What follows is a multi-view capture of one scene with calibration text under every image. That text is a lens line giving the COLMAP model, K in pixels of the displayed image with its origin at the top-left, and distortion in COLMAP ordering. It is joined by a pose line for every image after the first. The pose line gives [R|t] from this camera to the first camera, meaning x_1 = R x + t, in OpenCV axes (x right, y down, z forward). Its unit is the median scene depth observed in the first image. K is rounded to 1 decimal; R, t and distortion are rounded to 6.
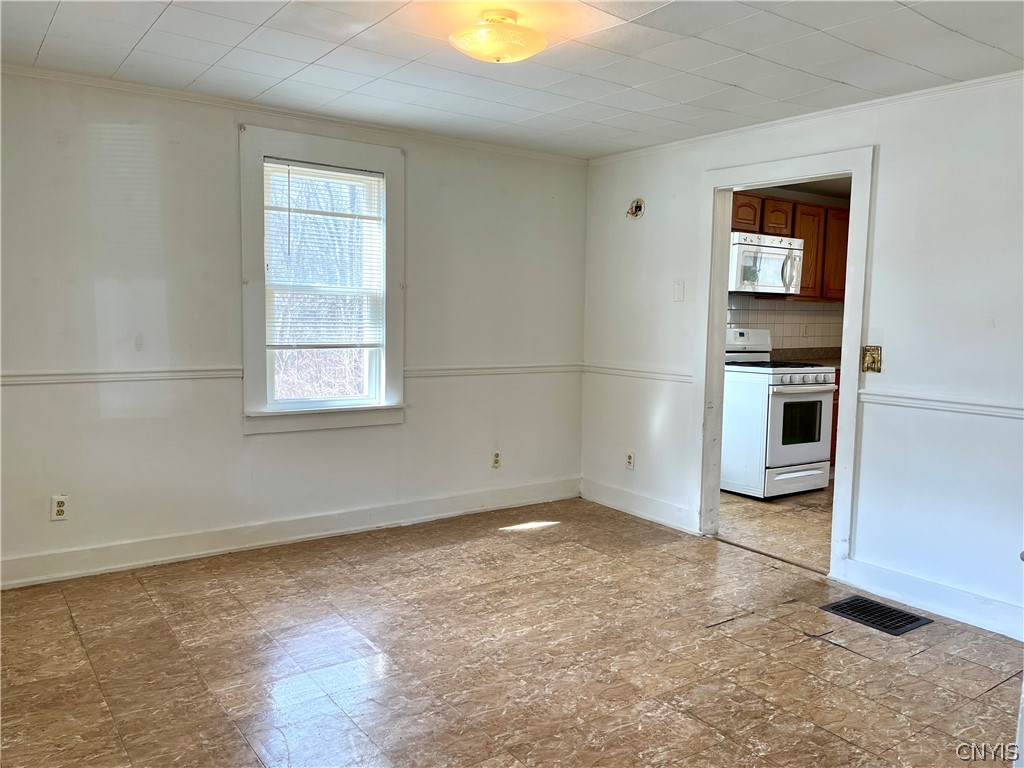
lens RADIAL K [[759.6, 0, 516.3], [0, 759.6, 384.1], [0, 0, 1]] dist [0.065896, -0.068319]
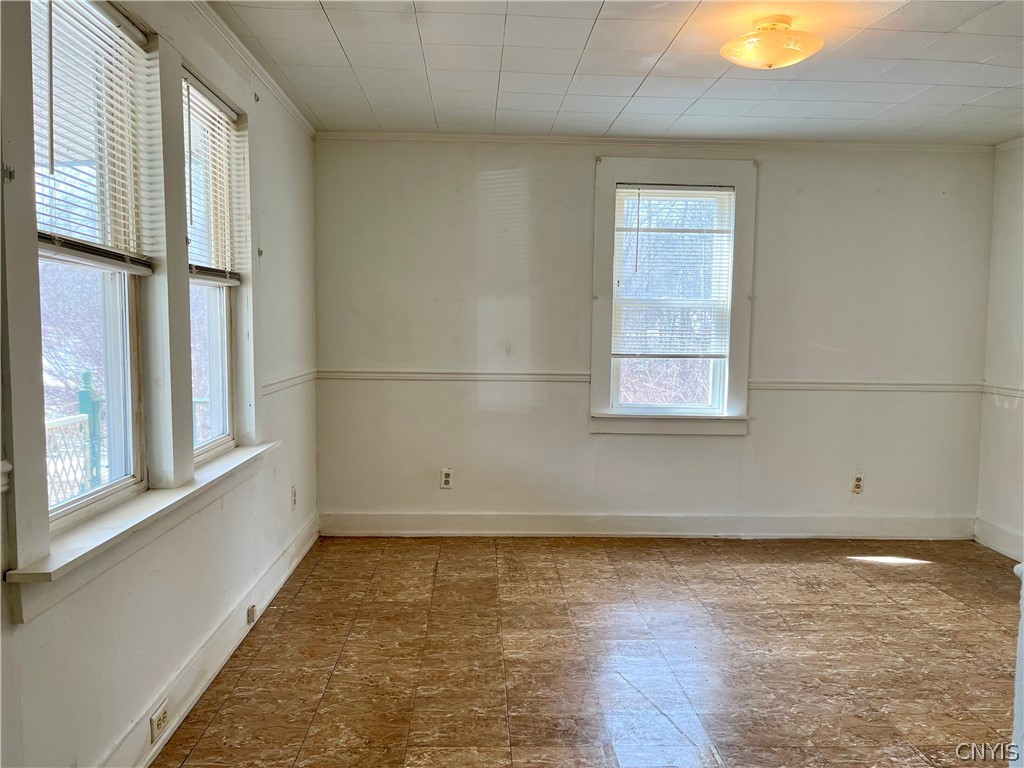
lens RADIAL K [[759.6, 0, 516.3], [0, 759.6, 384.1], [0, 0, 1]] dist [0.065896, -0.068319]
pose [[0.854831, 0.036823, -0.517599, 0.134244], [-0.048528, 0.998780, -0.009091, 0.010560], [0.516633, 0.032889, 0.855575, -0.011075]]
